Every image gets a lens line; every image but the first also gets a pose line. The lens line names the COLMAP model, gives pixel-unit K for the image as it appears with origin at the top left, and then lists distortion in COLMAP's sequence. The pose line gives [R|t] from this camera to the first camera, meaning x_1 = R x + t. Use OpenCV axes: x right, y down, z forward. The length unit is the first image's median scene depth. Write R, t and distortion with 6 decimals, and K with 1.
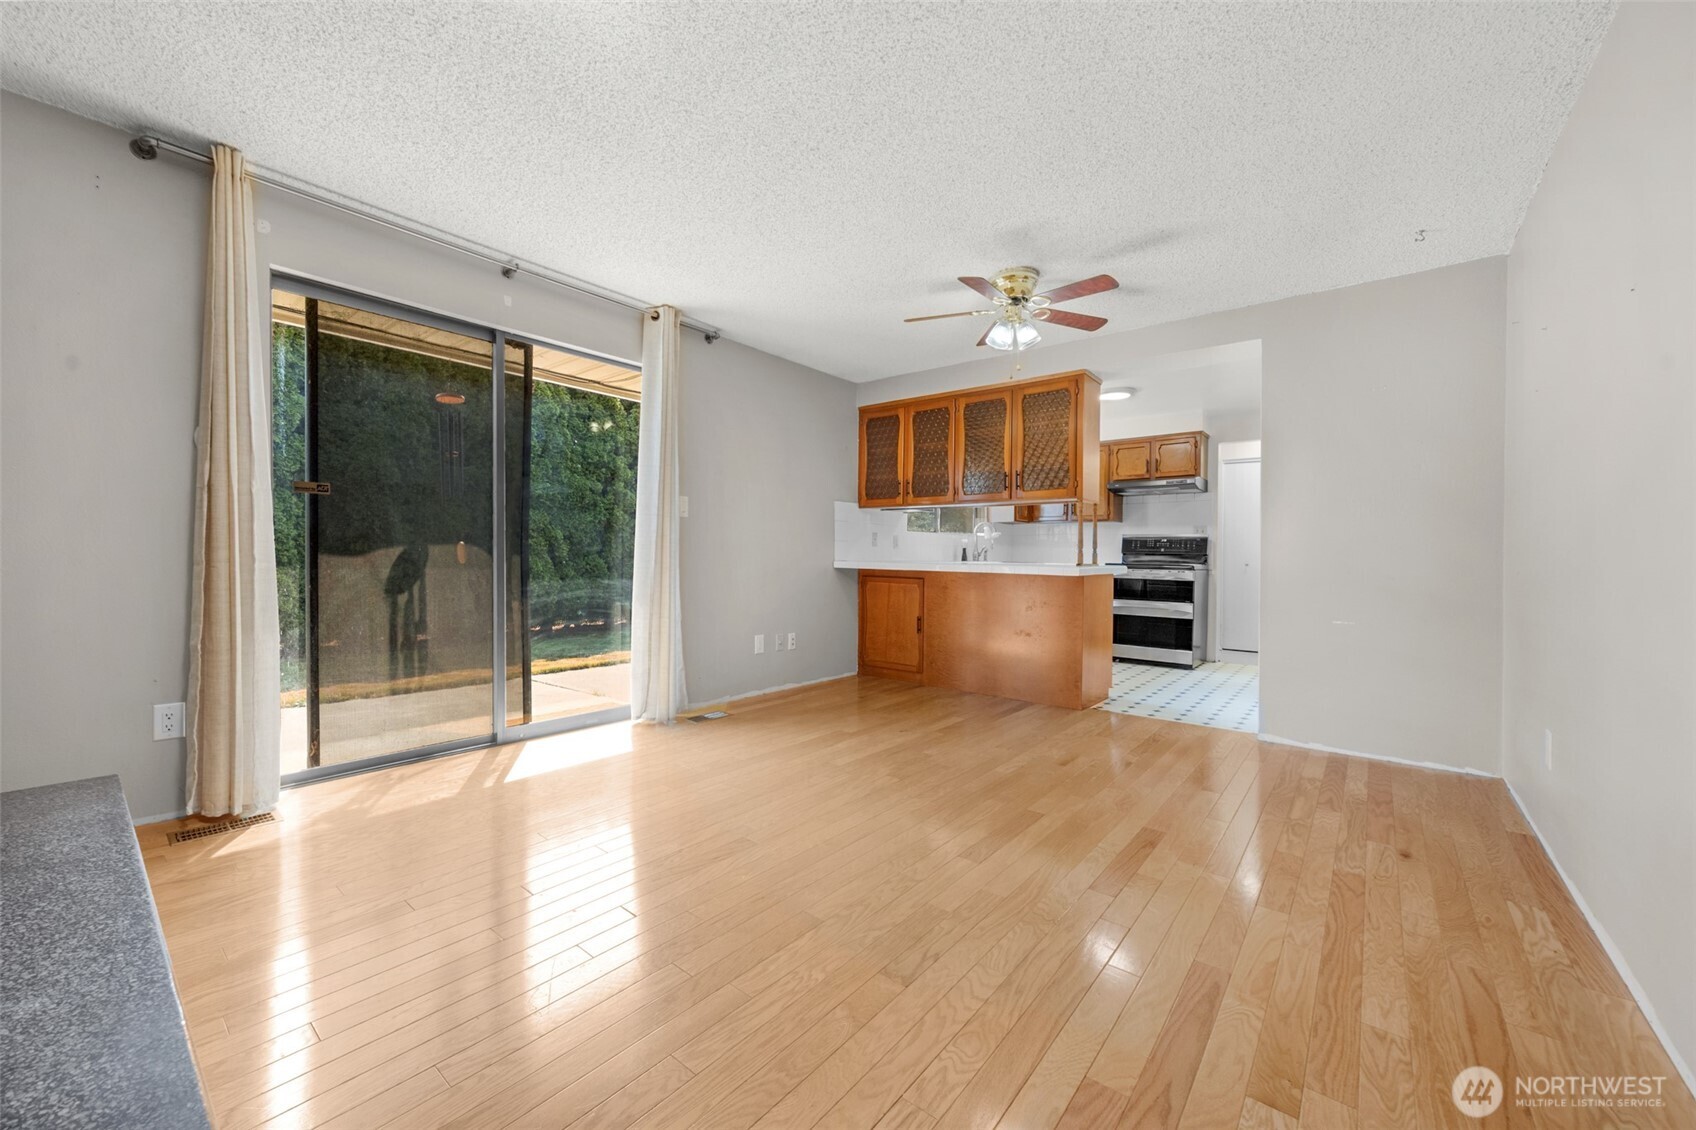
lens RADIAL K [[653.0, 0, 835.7], [0, 653.0, 559.7], [0, 0, 1]] dist [-0.001035, -0.000330]
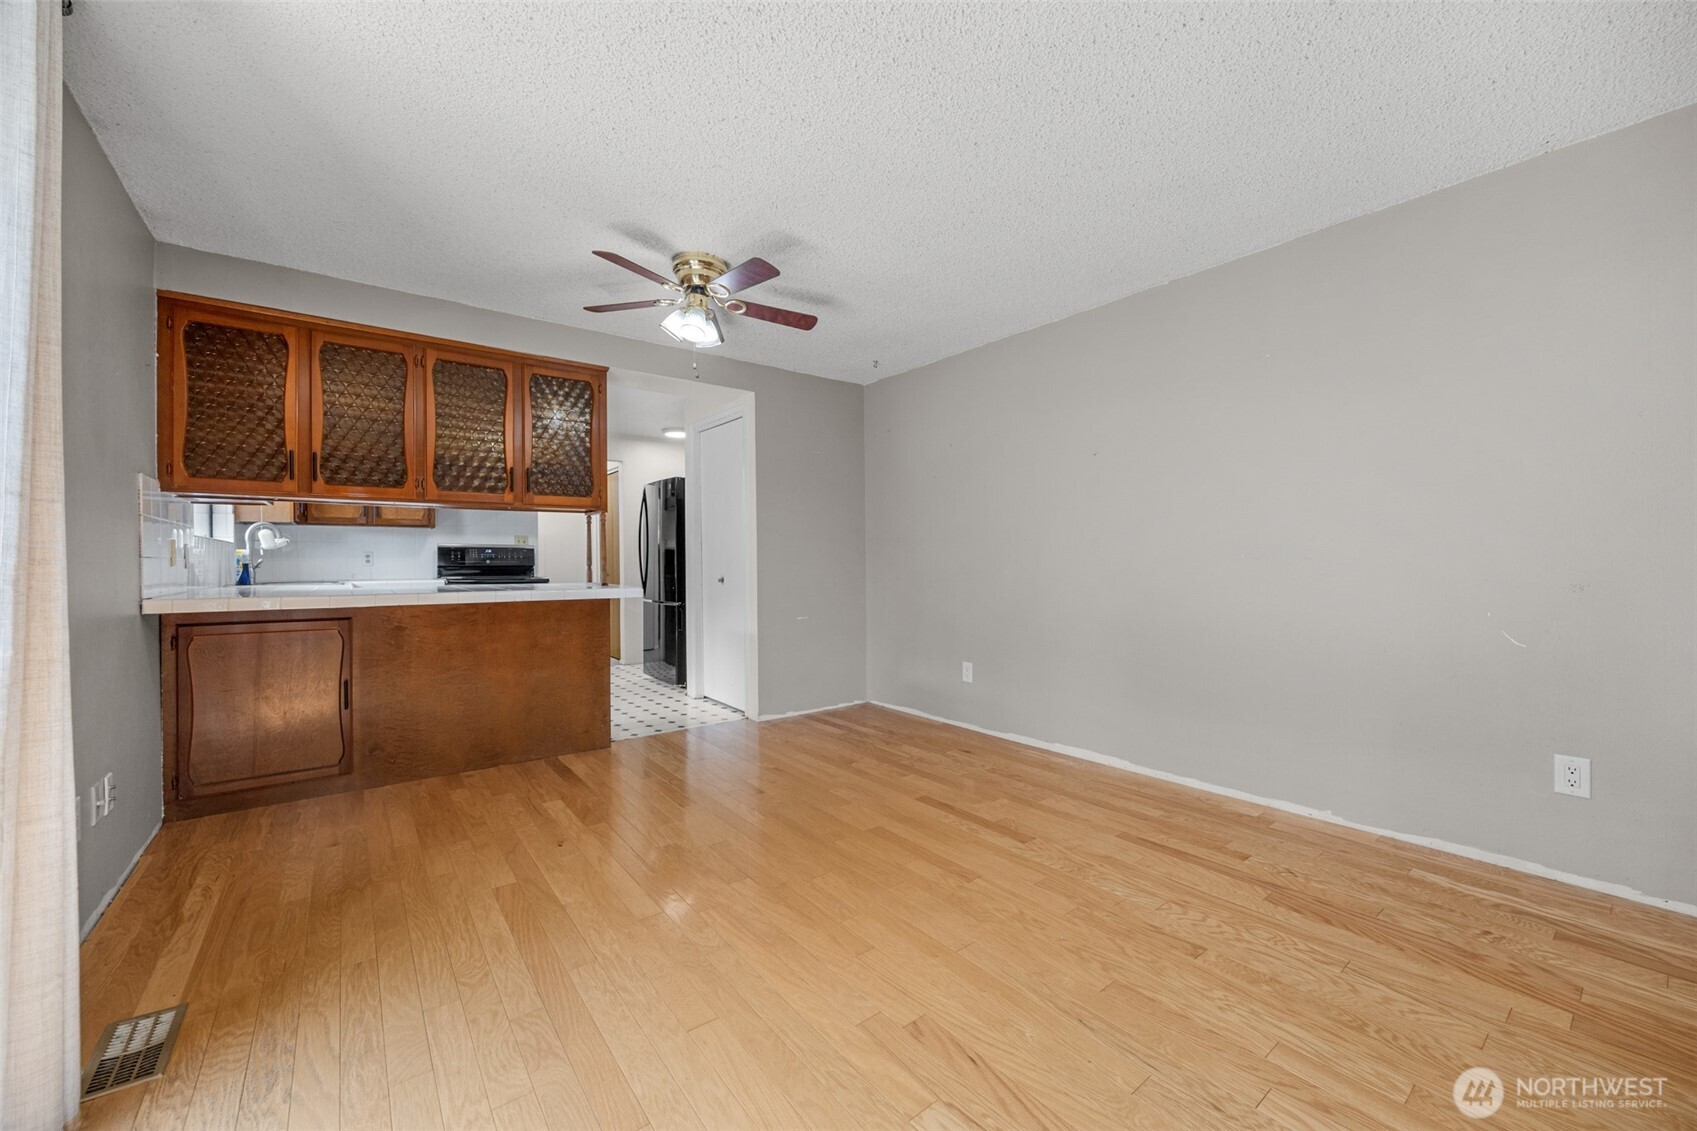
lens RADIAL K [[653.4, 0, 852.0], [0, 653.4, 557.3], [0, 0, 1]] dist [-0.001035, -0.000330]
pose [[0.211314, -0.007218, 0.977392, -0.308730], [0.012905, 0.999906, 0.004594, -0.021415], [-0.977333, 0.011642, 0.211388, 0.350597]]
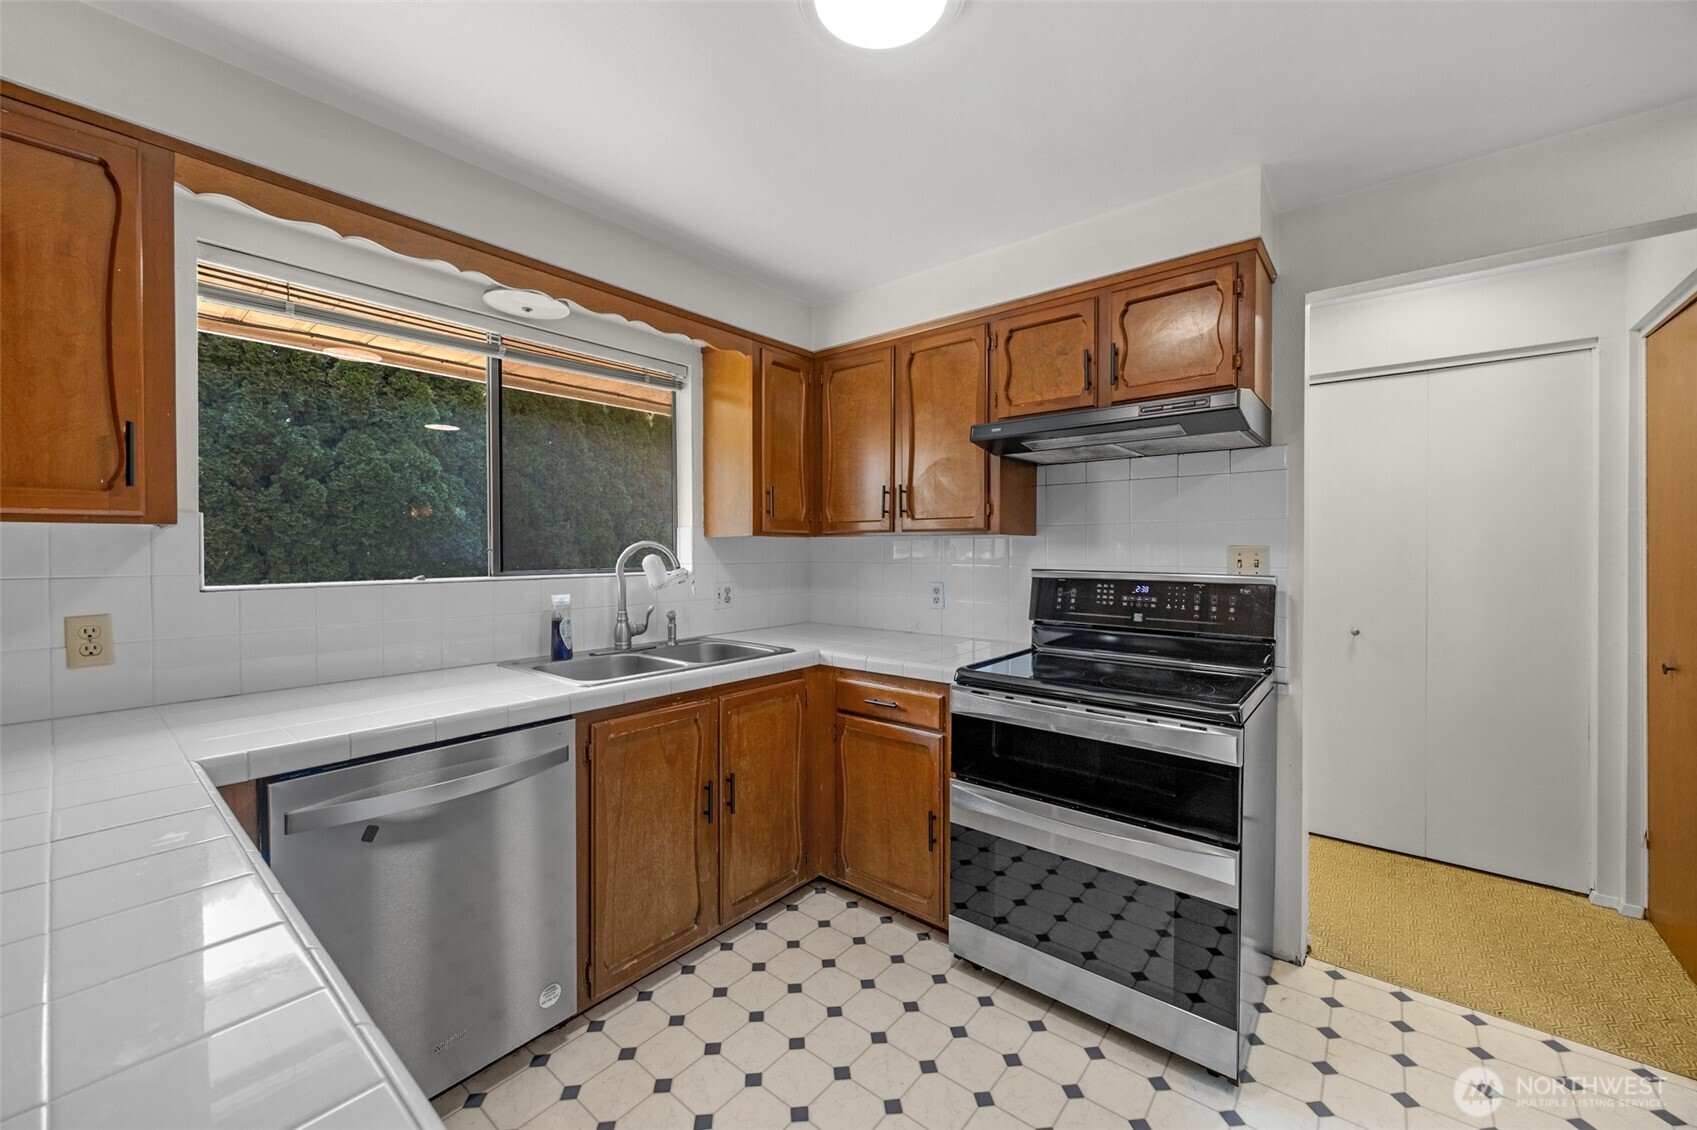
lens RADIAL K [[653.4, 0, 842.8], [0, 653.4, 561.1], [0, 0, 1]] dist [-0.001035, -0.000330]
pose [[0.999902, -0.013953, 0.001127, 0.386035], [0.013934, 0.999787, 0.015219, -0.058355], [-0.001339, -0.015202, 0.999884, 0.732569]]
